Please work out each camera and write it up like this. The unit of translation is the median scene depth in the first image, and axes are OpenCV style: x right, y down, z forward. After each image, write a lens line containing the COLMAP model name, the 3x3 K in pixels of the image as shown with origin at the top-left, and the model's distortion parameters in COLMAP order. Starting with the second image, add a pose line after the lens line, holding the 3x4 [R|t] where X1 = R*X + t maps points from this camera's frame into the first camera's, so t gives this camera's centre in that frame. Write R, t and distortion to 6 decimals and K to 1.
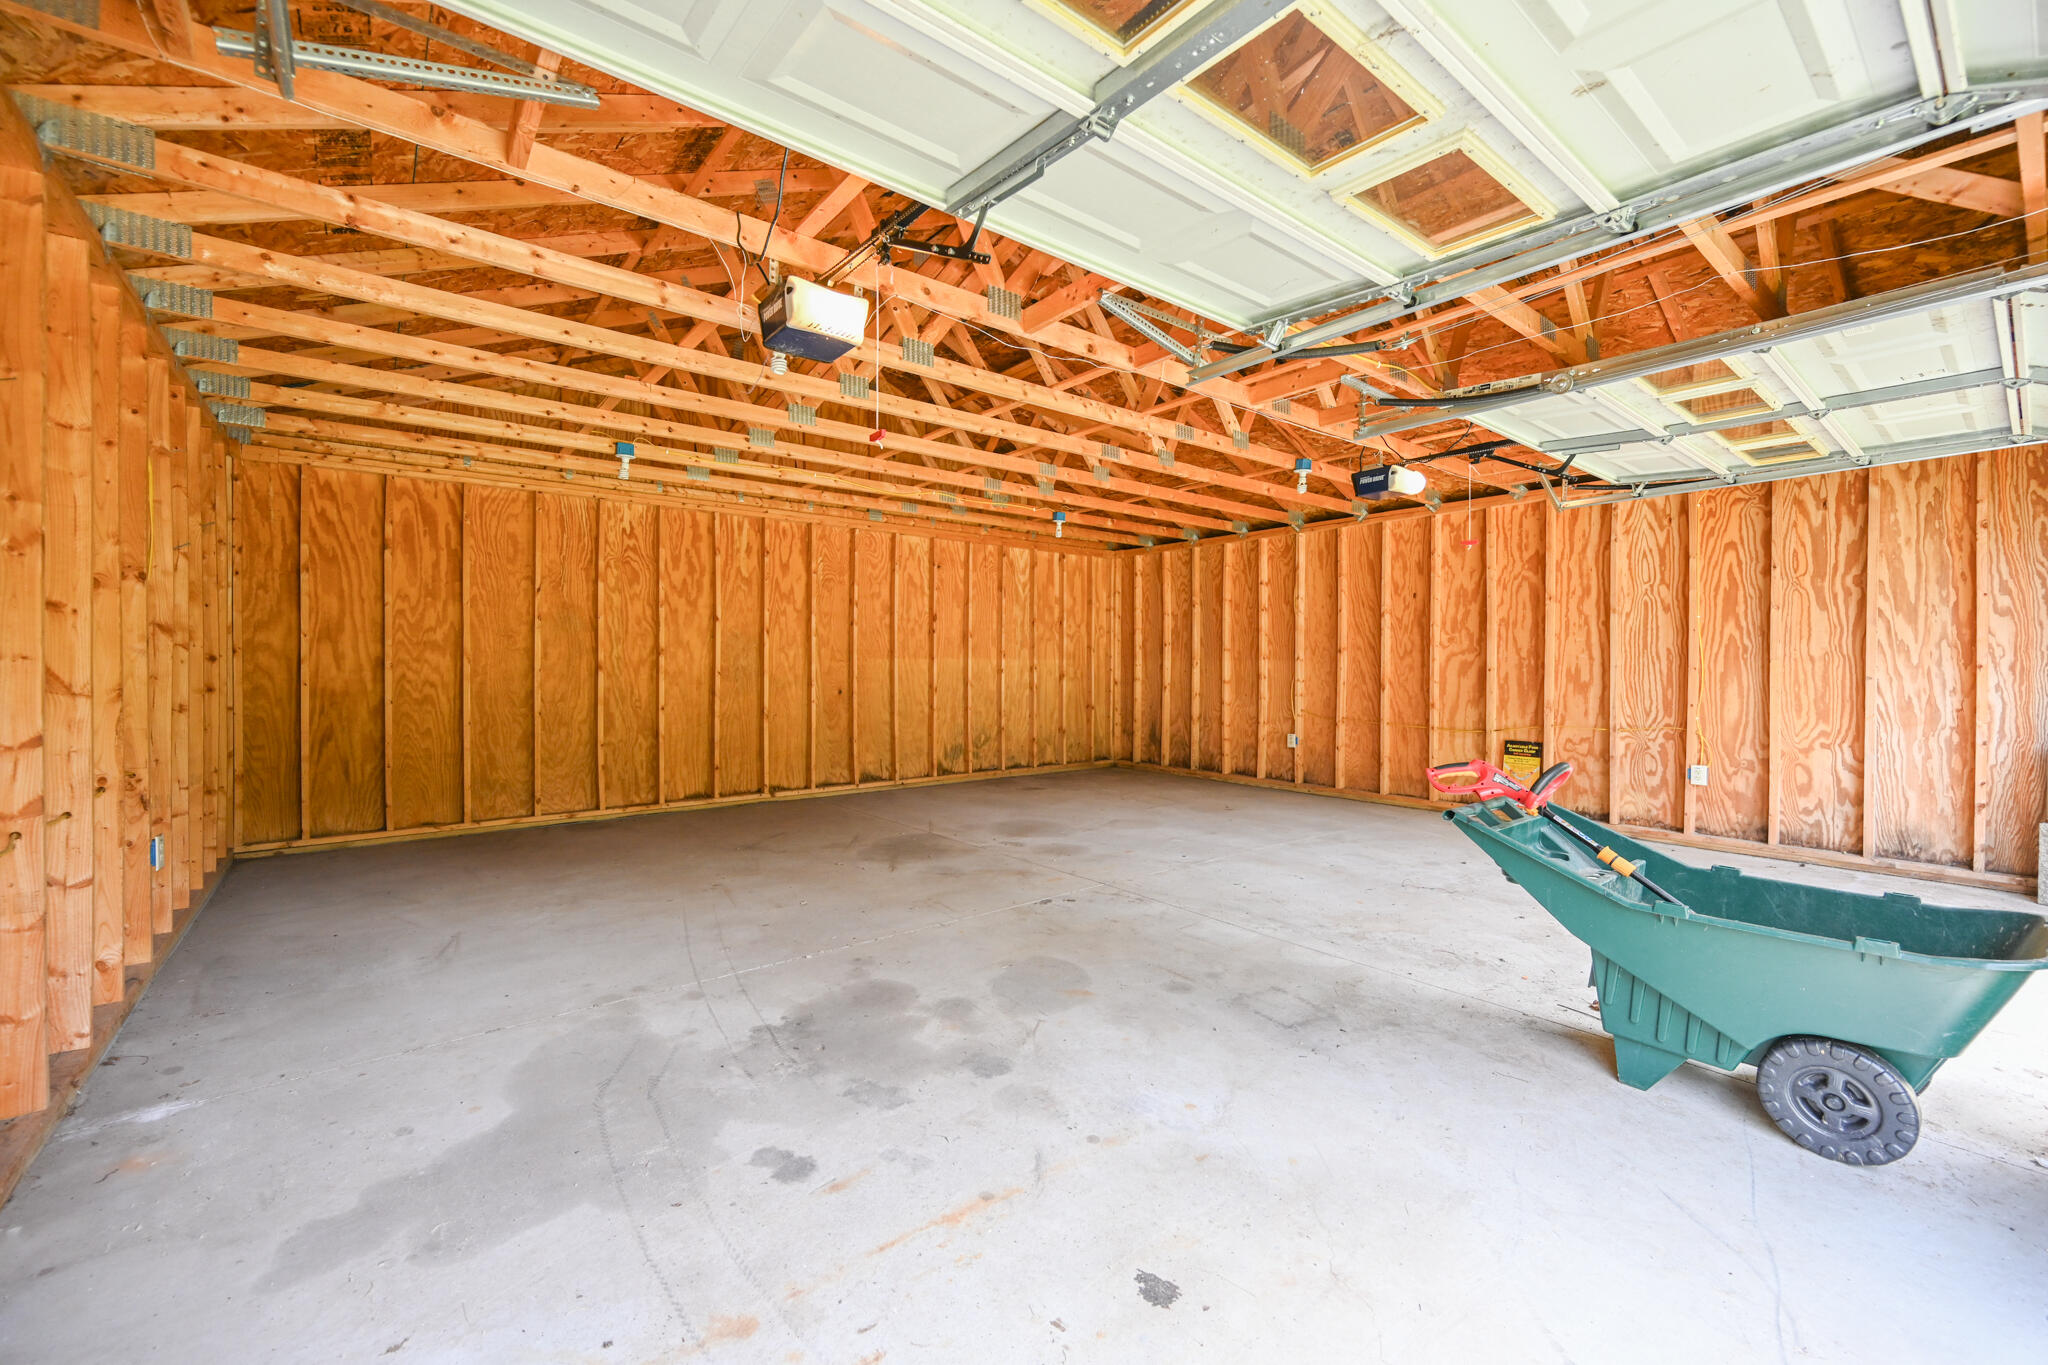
lens RADIAL K [[834.8, 0, 1031.2], [0, 834.8, 676.3], [0, 0, 1]] dist [0.029379, 0.000032]
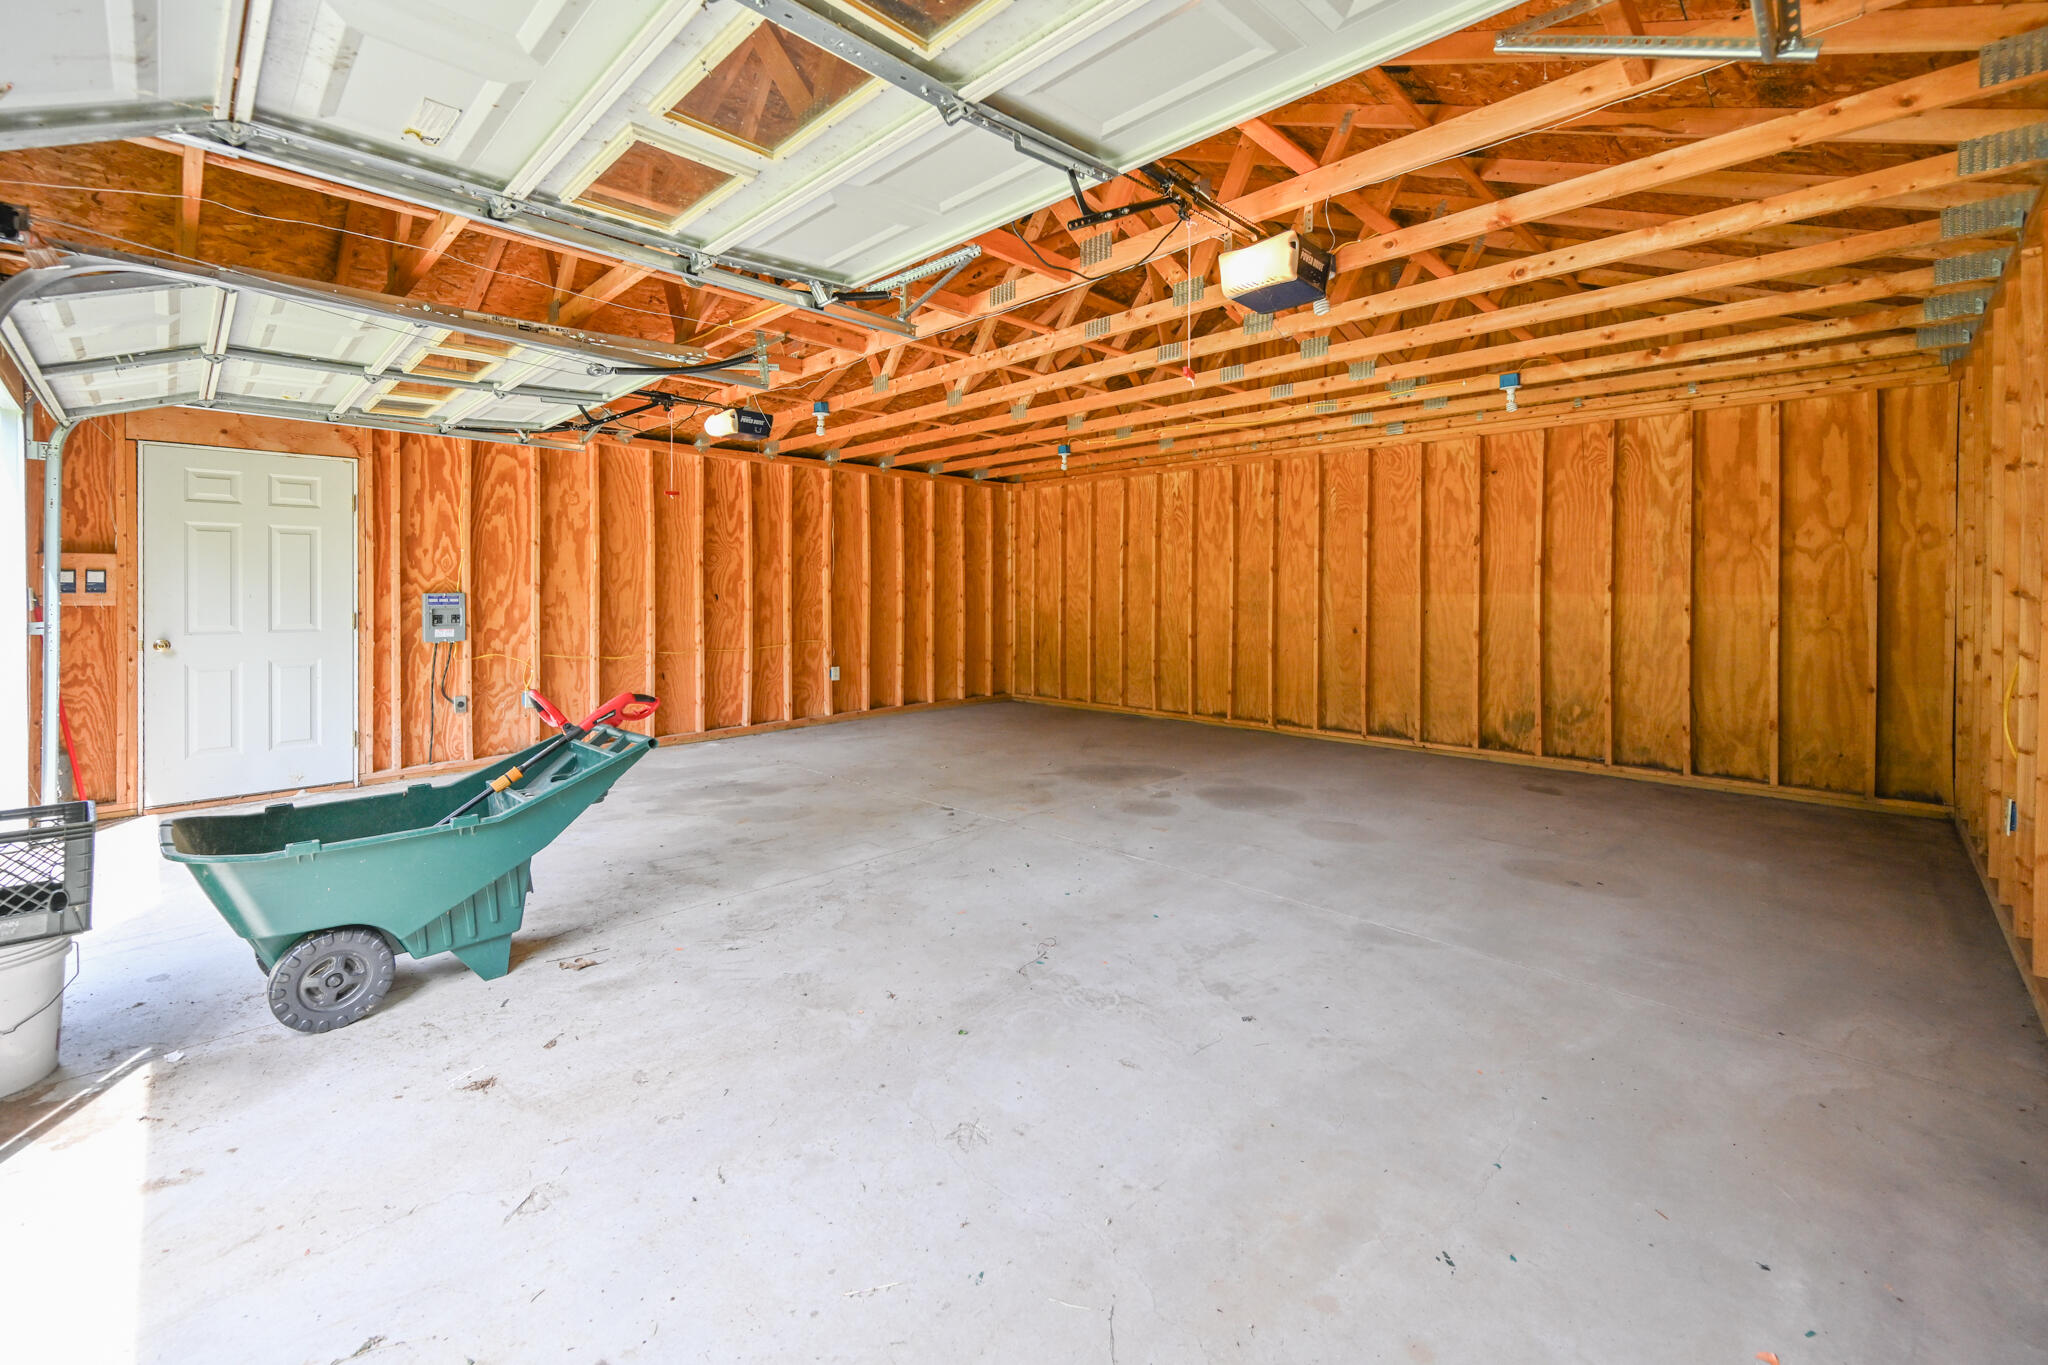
lens RADIAL K [[849.0, 0, 1025.9], [0, 849.0, 595.9], [0, 0, 1]] dist [-0.019572, -0.000057]
pose [[0.107377, -0.000989, -0.994218, 0.705485], [-0.018644, 0.999822, -0.003008, -0.010700], [0.994044, 0.018860, 0.107340, 0.588282]]
